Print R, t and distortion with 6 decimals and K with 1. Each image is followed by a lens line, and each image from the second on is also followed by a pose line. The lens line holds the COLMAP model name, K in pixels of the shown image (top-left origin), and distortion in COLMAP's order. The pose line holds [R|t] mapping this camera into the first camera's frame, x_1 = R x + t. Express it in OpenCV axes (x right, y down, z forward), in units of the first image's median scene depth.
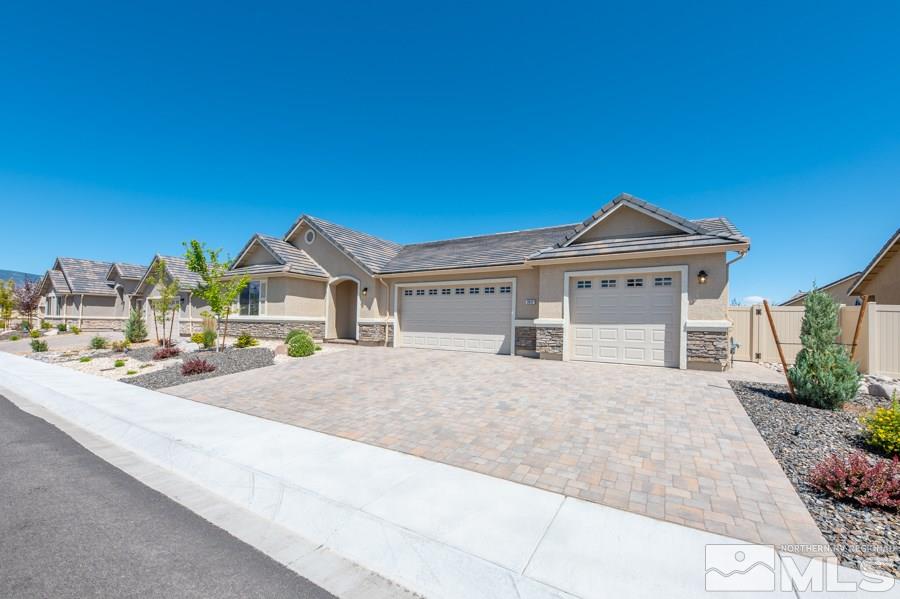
lens RADIAL K [[346.0, 0, 451.9], [0, 346.0, 318.4], [0, 0, 1]] dist [0.000337, -0.000145]
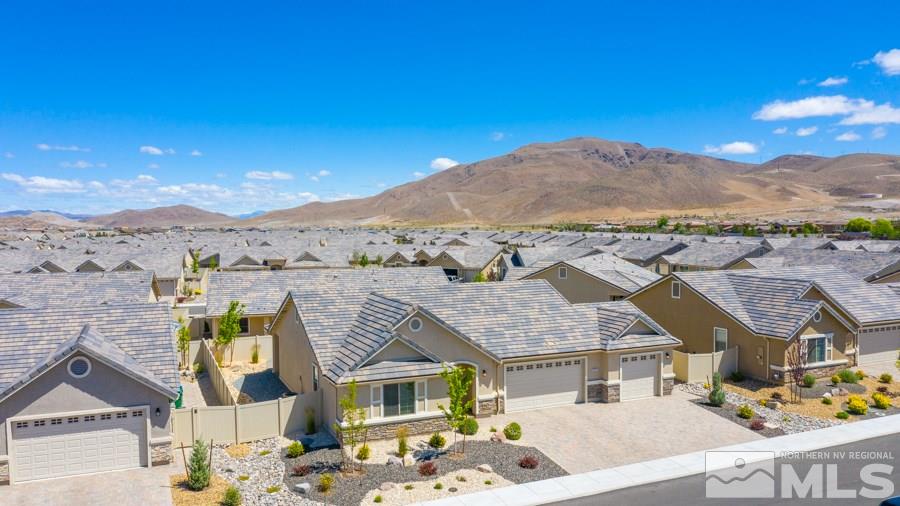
lens RADIAL K [[710.4, 0, 450.0], [0, 710.4, 253.0], [0, 0, 1]] dist [-0.011066, -0.003497]
pose [[0.586153, -0.055574, 0.808292, -2.739791], [0.009314, 0.998041, 0.061866, -0.775969], [-0.810147, -0.028734, 0.585522, -0.405456]]
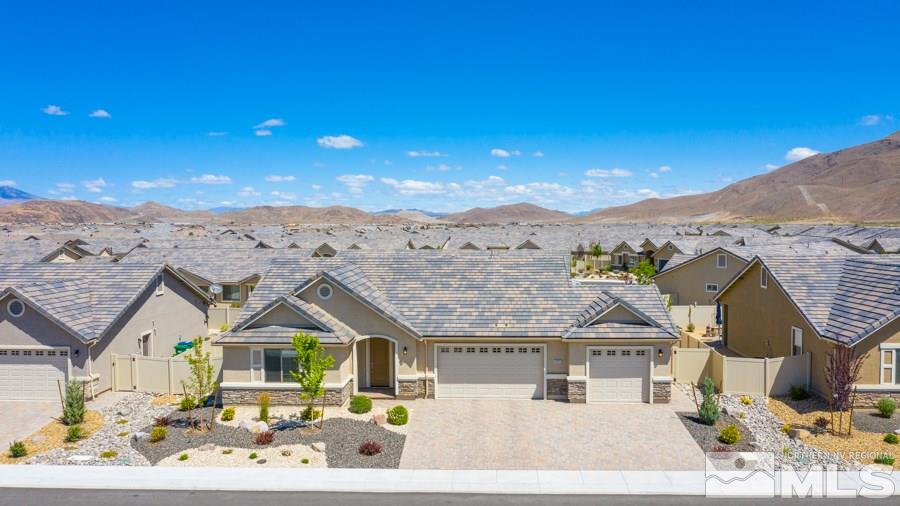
lens RADIAL K [[708.4, 0, 444.4], [0, 708.4, 251.4], [0, 0, 1]] dist [-0.010564, -0.004351]
pose [[0.887760, -0.040715, 0.458502, -1.374984], [0.015764, 0.998185, 0.058117, -0.619217], [-0.460036, -0.044366, 0.886791, -1.222845]]
